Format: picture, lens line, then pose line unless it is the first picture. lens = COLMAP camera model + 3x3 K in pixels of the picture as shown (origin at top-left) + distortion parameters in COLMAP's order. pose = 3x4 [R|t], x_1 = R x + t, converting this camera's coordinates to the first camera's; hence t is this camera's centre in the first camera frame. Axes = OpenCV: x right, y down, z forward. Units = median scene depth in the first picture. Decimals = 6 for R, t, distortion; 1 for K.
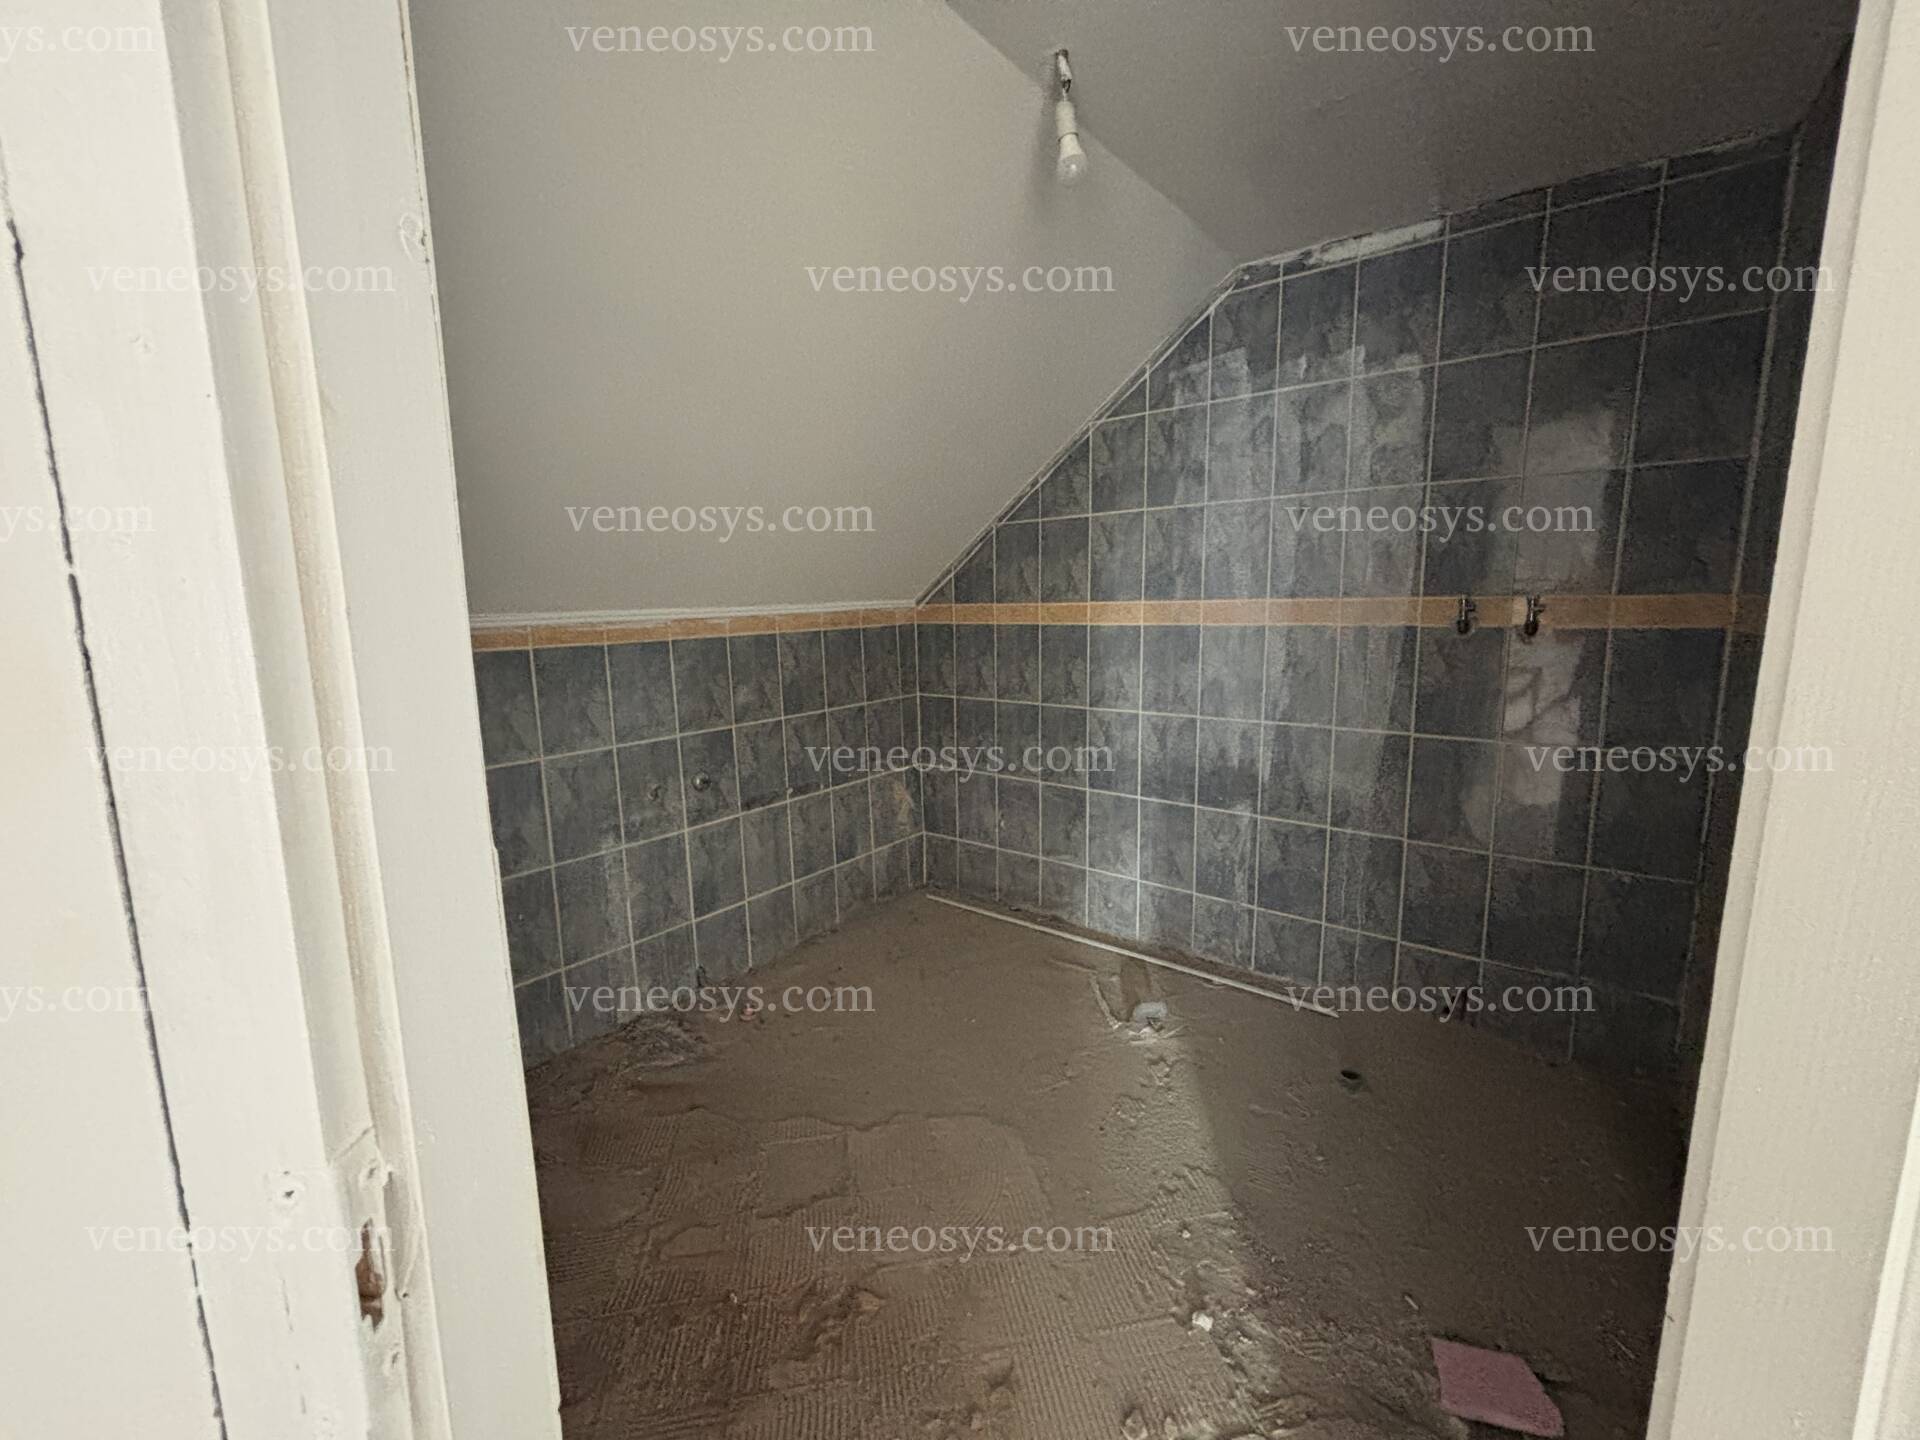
lens RADIAL K [[790.3, 0, 960.0], [0, 790.3, 720.0], [0, 0, 1]] dist [-0.000228, -0.000012]
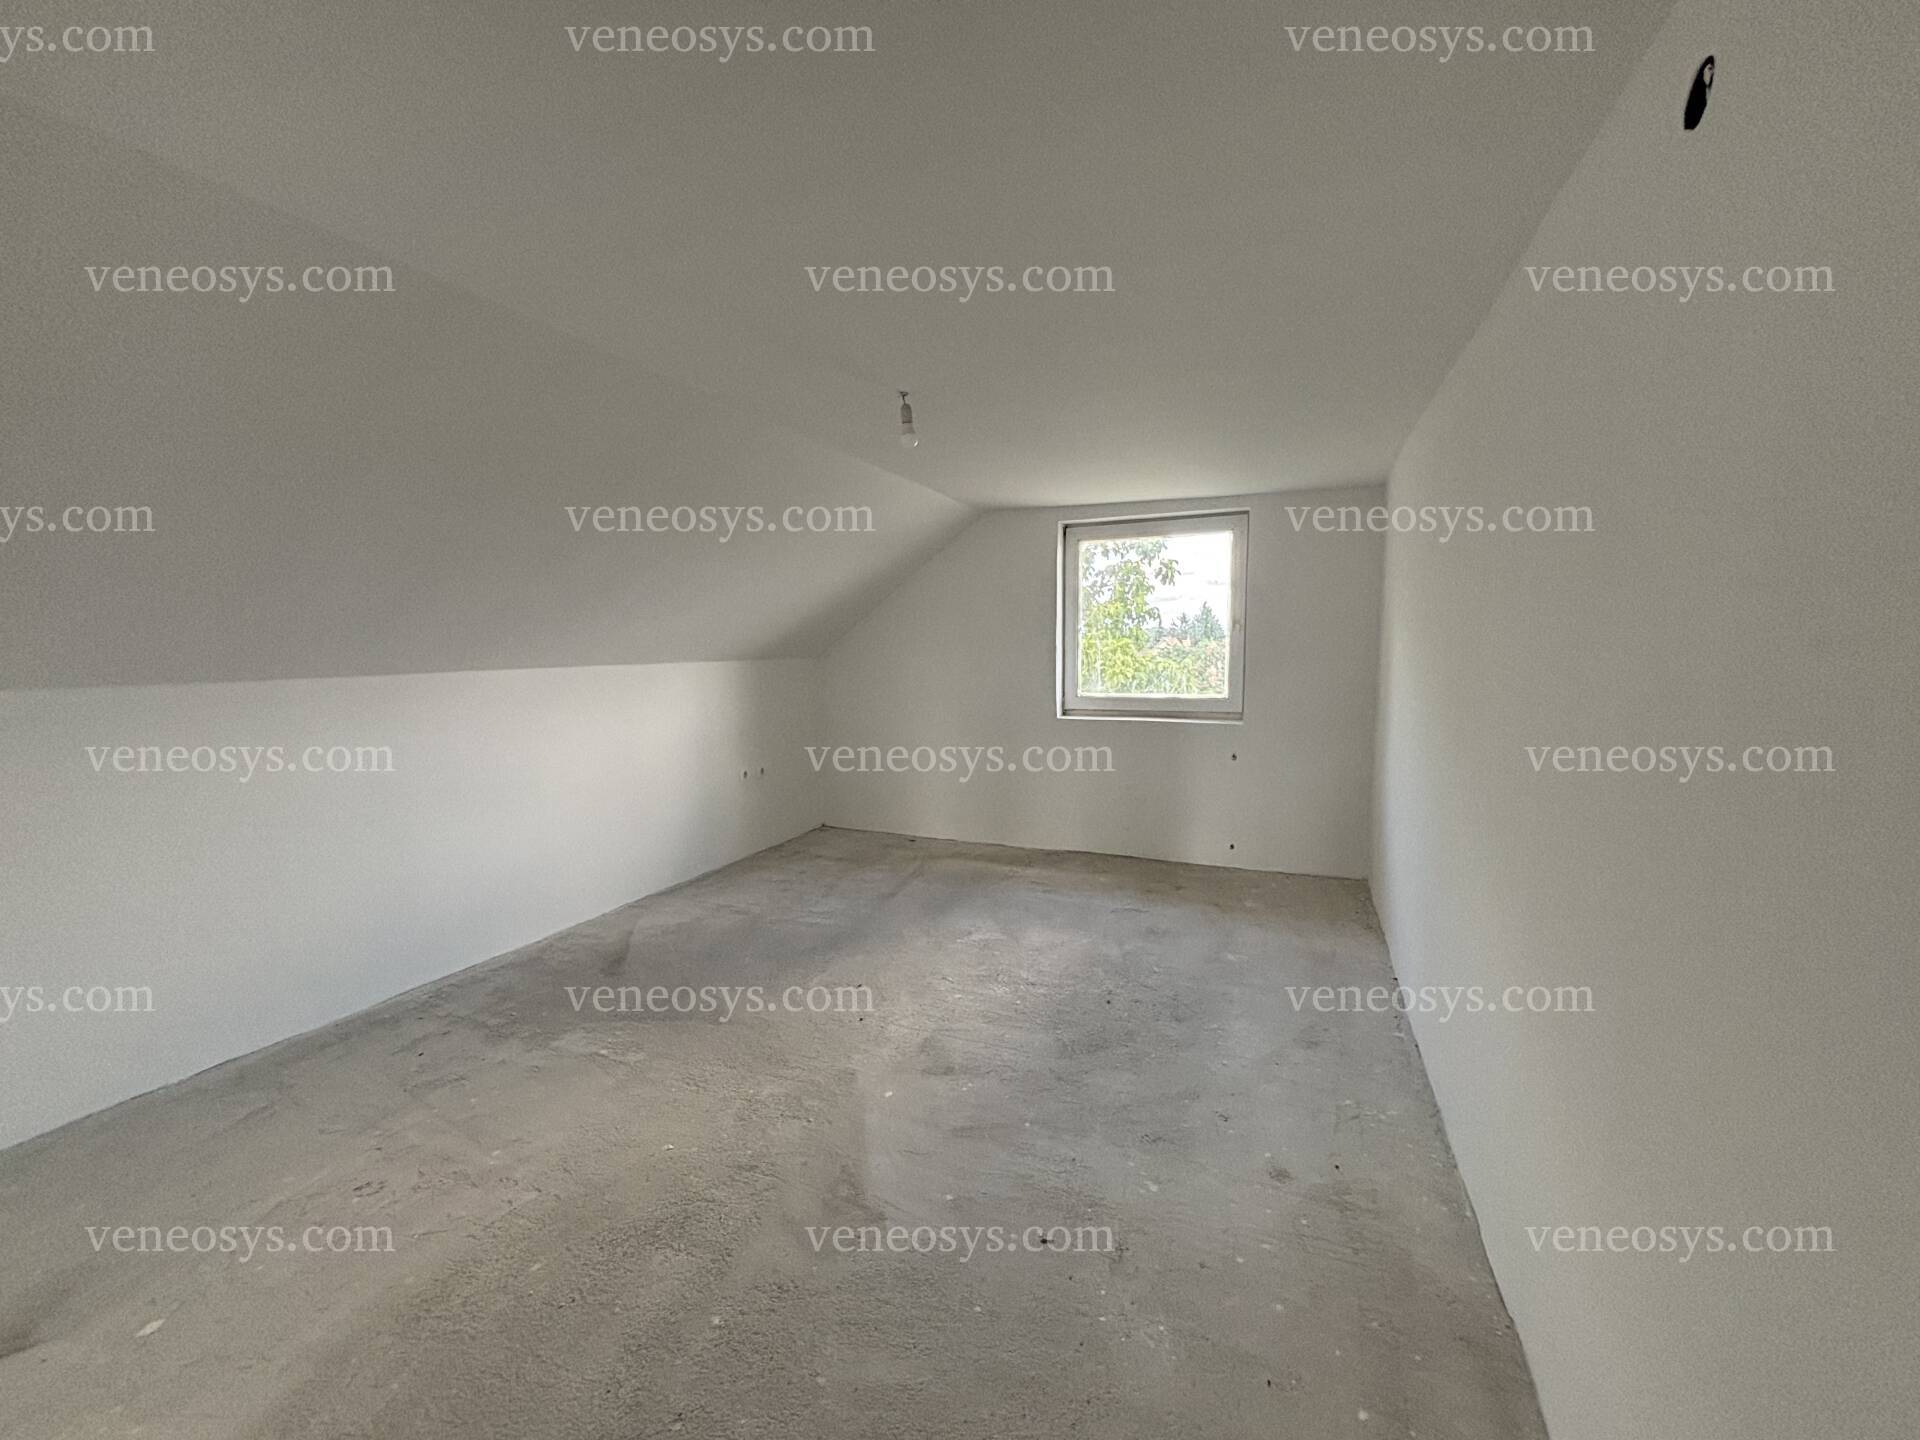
lens RADIAL K [[790.3, 0, 960.0], [0, 790.3, 720.0], [0, 0, 1]] dist [-0.000228, -0.000012]
pose [[0.999999, 0.000098, -0.001002, 0.912291], [-0.000098, 1.000000, 0.000068, -0.000127], [0.001002, -0.000068, 0.999999, 0.000721]]
